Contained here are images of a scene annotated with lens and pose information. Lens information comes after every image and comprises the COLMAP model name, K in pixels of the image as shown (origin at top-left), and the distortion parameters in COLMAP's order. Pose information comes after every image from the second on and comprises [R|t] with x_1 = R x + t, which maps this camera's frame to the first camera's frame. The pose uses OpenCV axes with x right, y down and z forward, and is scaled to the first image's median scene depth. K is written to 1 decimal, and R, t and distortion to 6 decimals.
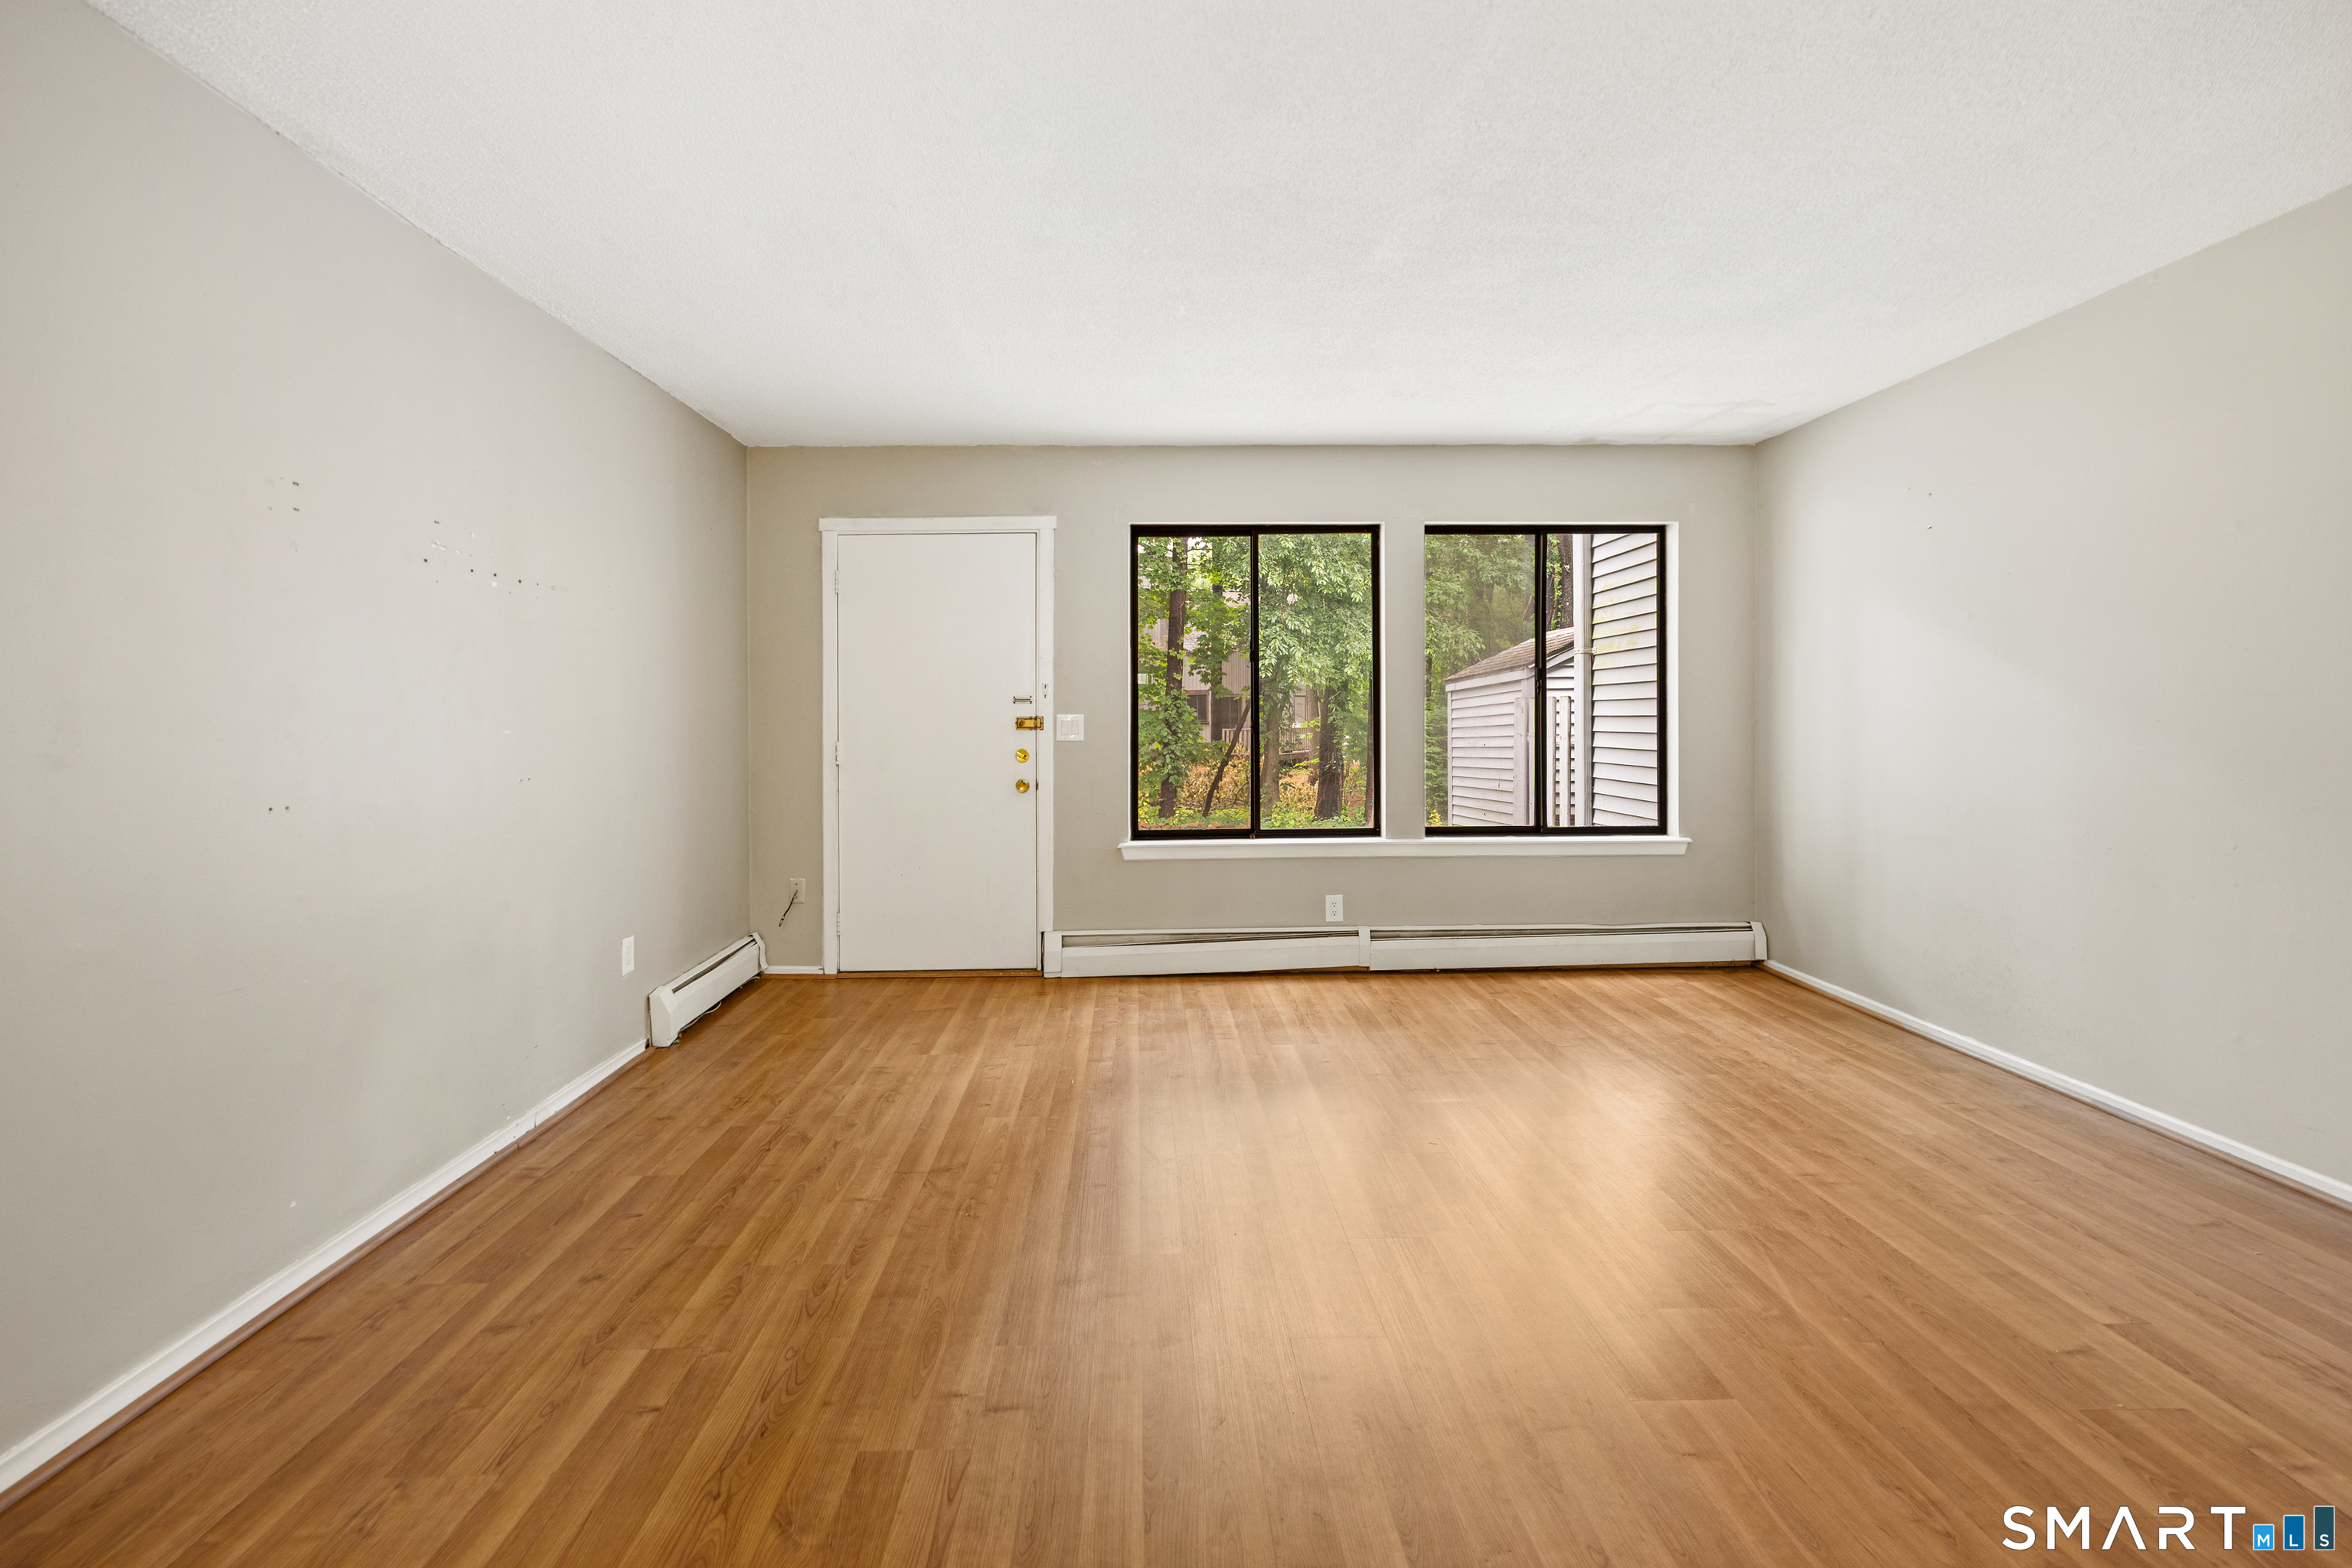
lens RADIAL K [[933.9, 0, 1138.7], [0, 933.9, 700.3], [0, 0, 1]] dist [0.002657, 0.000064]
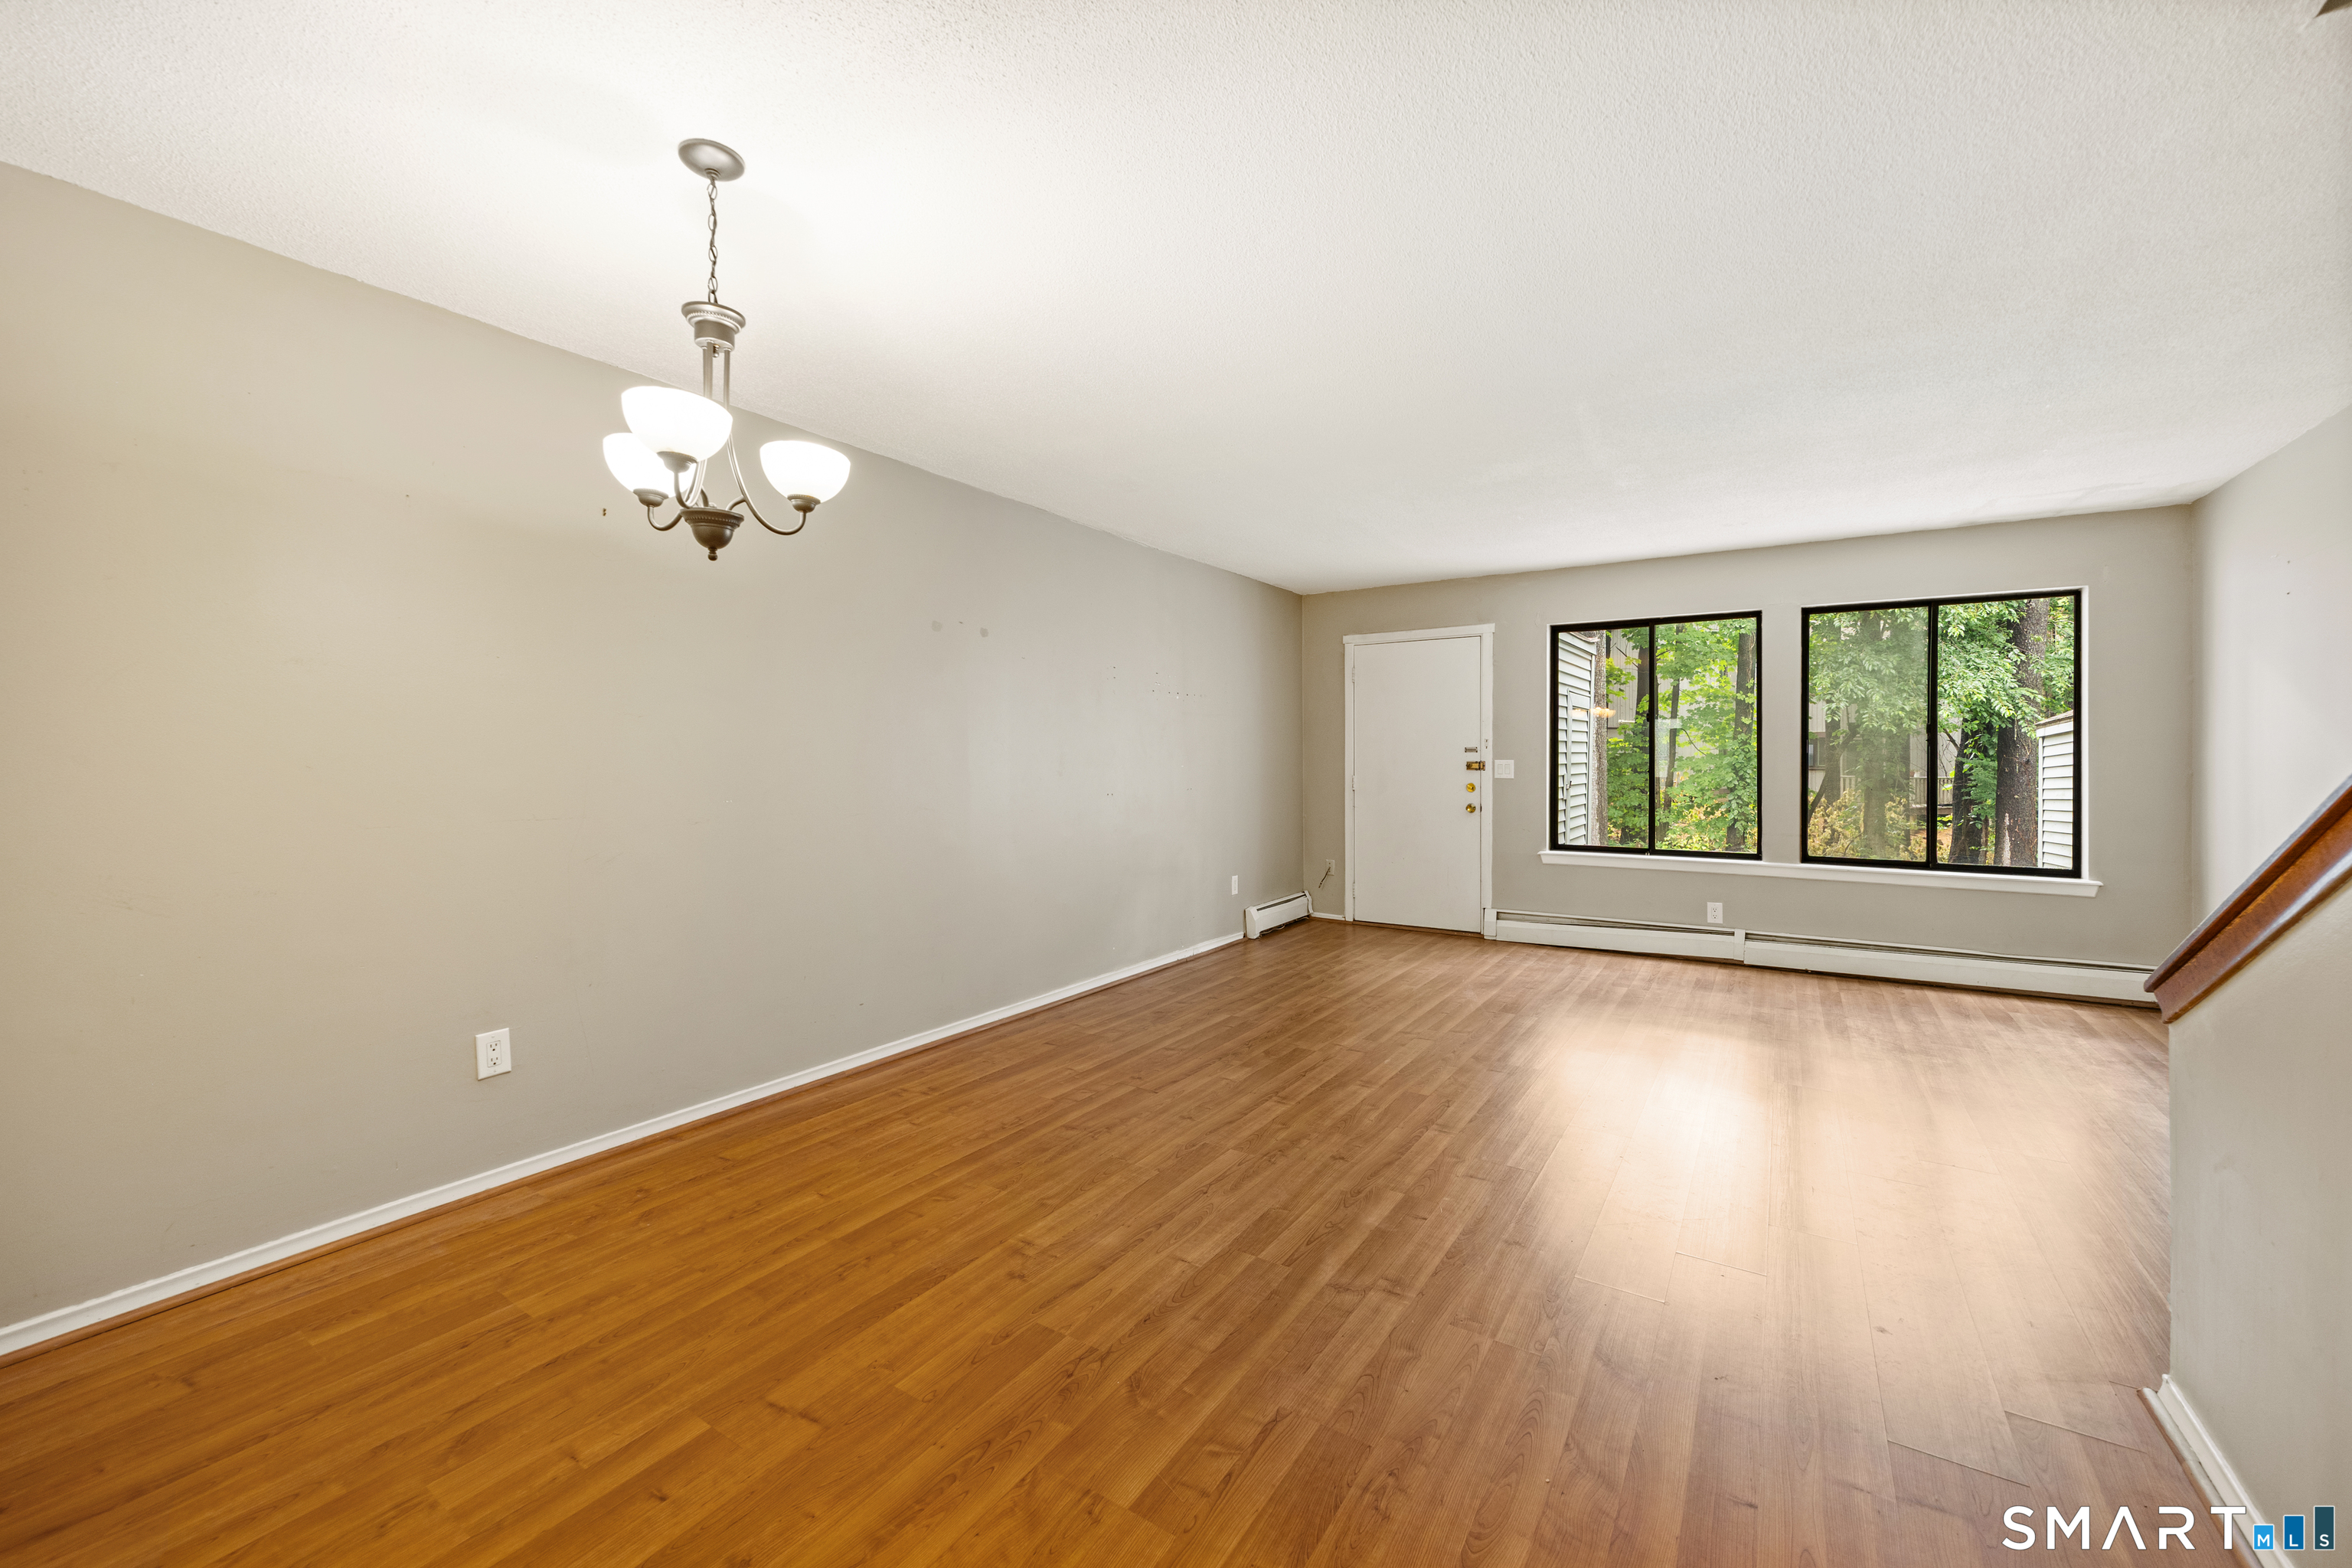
lens RADIAL K [[933.9, 0, 1184.4], [0, 933.9, 758.7], [0, 0, 1]] dist [0.002657, 0.000064]
pose [[0.832148, 0.009212, -0.554477, 0.316796], [0.001149, 0.999831, 0.018335, -0.014193], [0.554552, -0.015895, 0.831997, -0.477861]]
